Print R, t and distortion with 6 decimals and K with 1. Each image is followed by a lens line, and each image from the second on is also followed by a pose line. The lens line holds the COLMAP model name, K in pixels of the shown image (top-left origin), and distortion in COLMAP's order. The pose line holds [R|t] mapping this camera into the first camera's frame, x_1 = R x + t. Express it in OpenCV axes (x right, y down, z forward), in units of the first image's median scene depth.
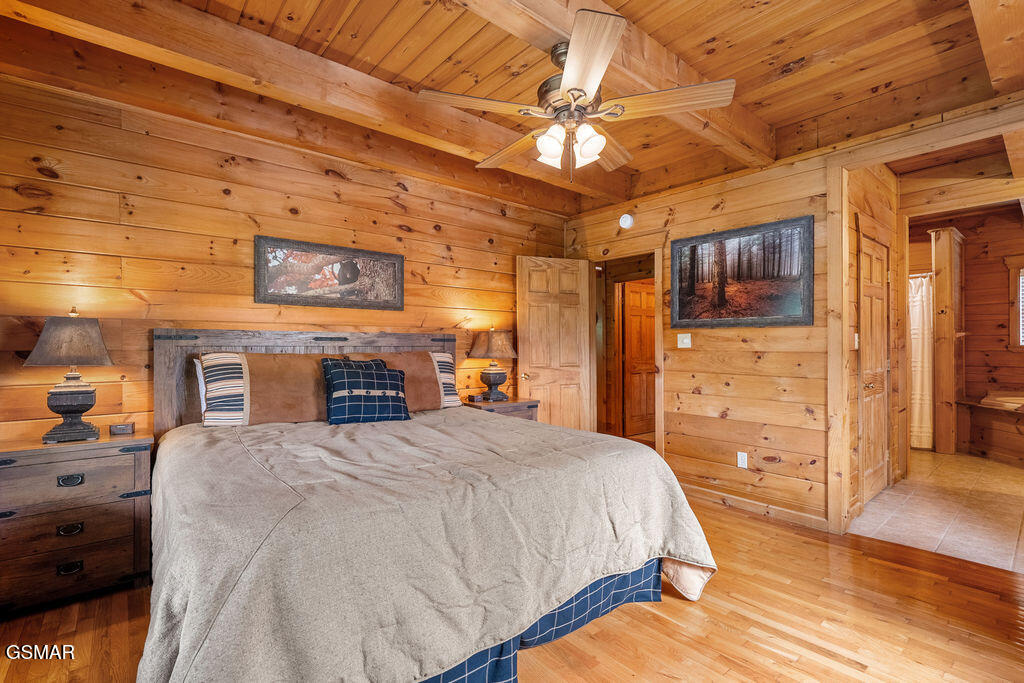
lens RADIAL K [[470.7, 0, 511.1], [0, 470.7, 345.1], [0, 0, 1]] dist [0.000431, 0.000082]
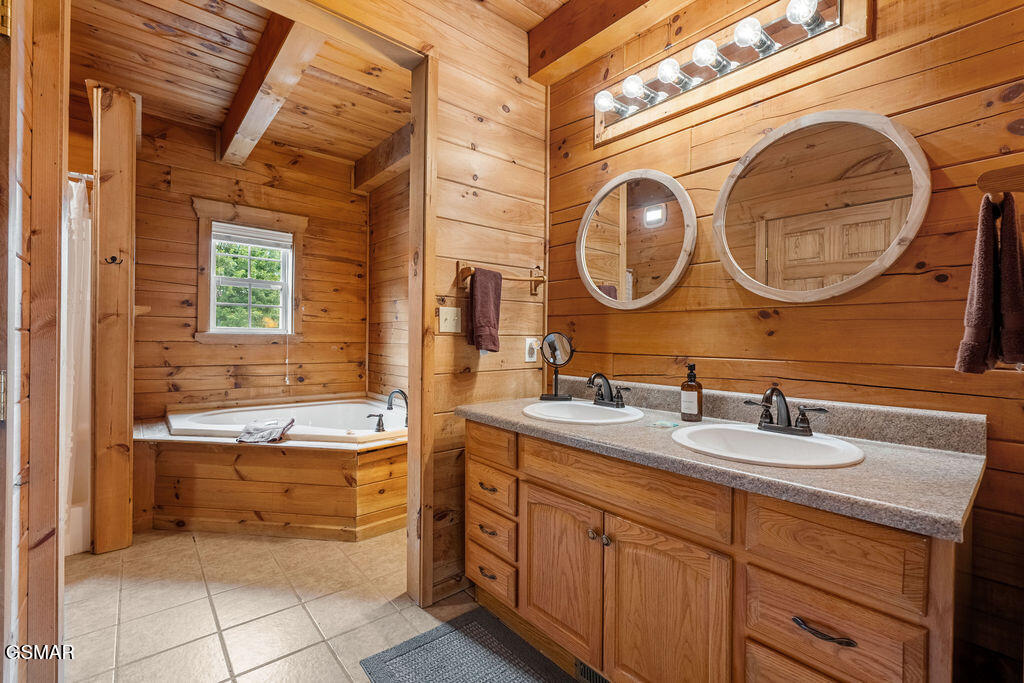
lens RADIAL K [[447.0, 0, 511.0], [0, 447.0, 340.9], [0, 0, 1]] dist [-0.006286, 0.000464]
pose [[0.004380, 0.002255, 0.999988, 0.453807], [-0.013917, 0.999901, -0.002194, 0.007228], [-0.999894, -0.013907, 0.004411, 0.579908]]
